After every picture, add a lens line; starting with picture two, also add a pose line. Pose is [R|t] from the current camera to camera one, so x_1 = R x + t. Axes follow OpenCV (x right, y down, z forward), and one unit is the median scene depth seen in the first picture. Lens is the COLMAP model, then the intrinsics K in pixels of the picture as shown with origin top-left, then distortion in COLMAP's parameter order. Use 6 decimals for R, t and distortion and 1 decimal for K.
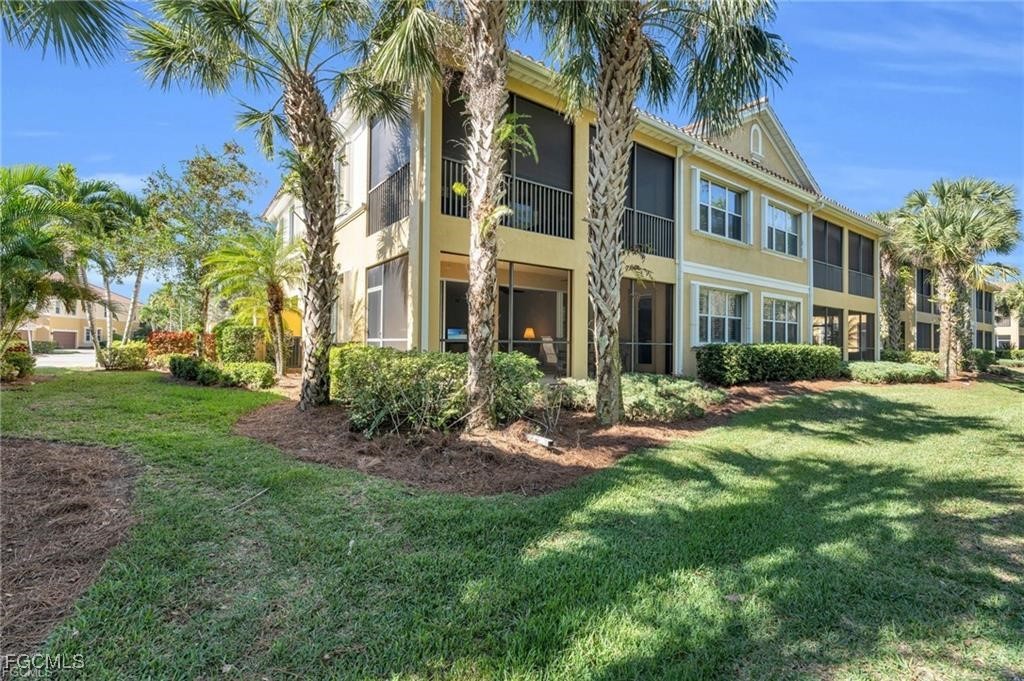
lens RADIAL K [[470.4, 0, 512.0], [0, 470.4, 340.5], [0, 0, 1]] dist [-0.002862, -0.000861]
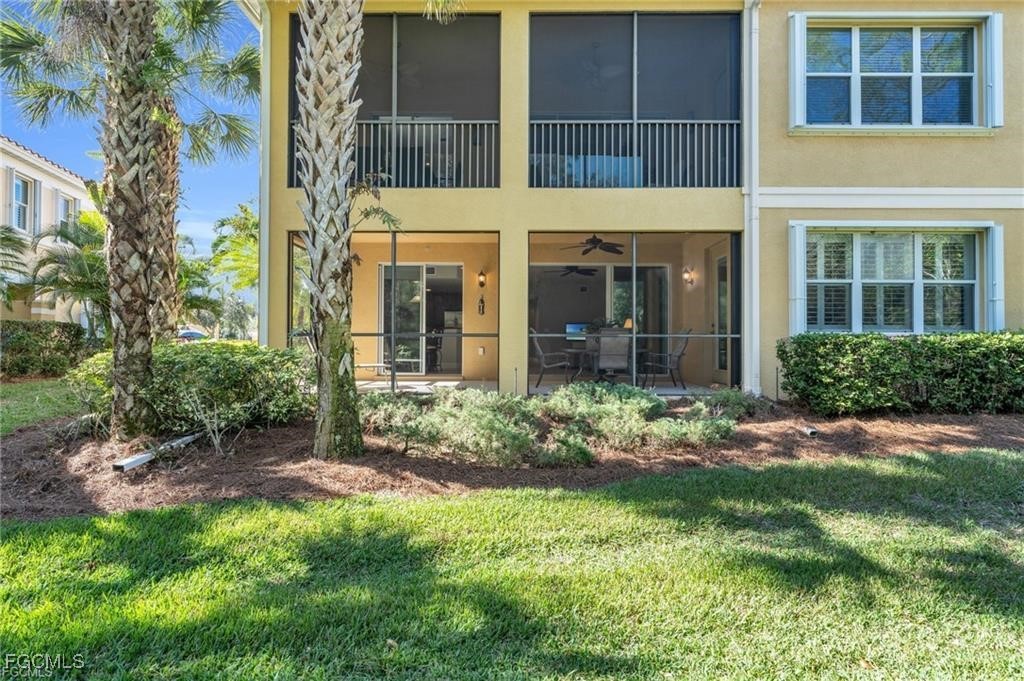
lens RADIAL K [[492.9, 0, 512.0], [0, 492.9, 340.5], [0, 0, 1]] dist [-0.002485, -0.000604]
pose [[0.794773, -0.007967, -0.606854, 0.486792], [0.010900, 0.999940, 0.001148, 0.010243], [0.606808, -0.007527, 0.794813, 0.350955]]
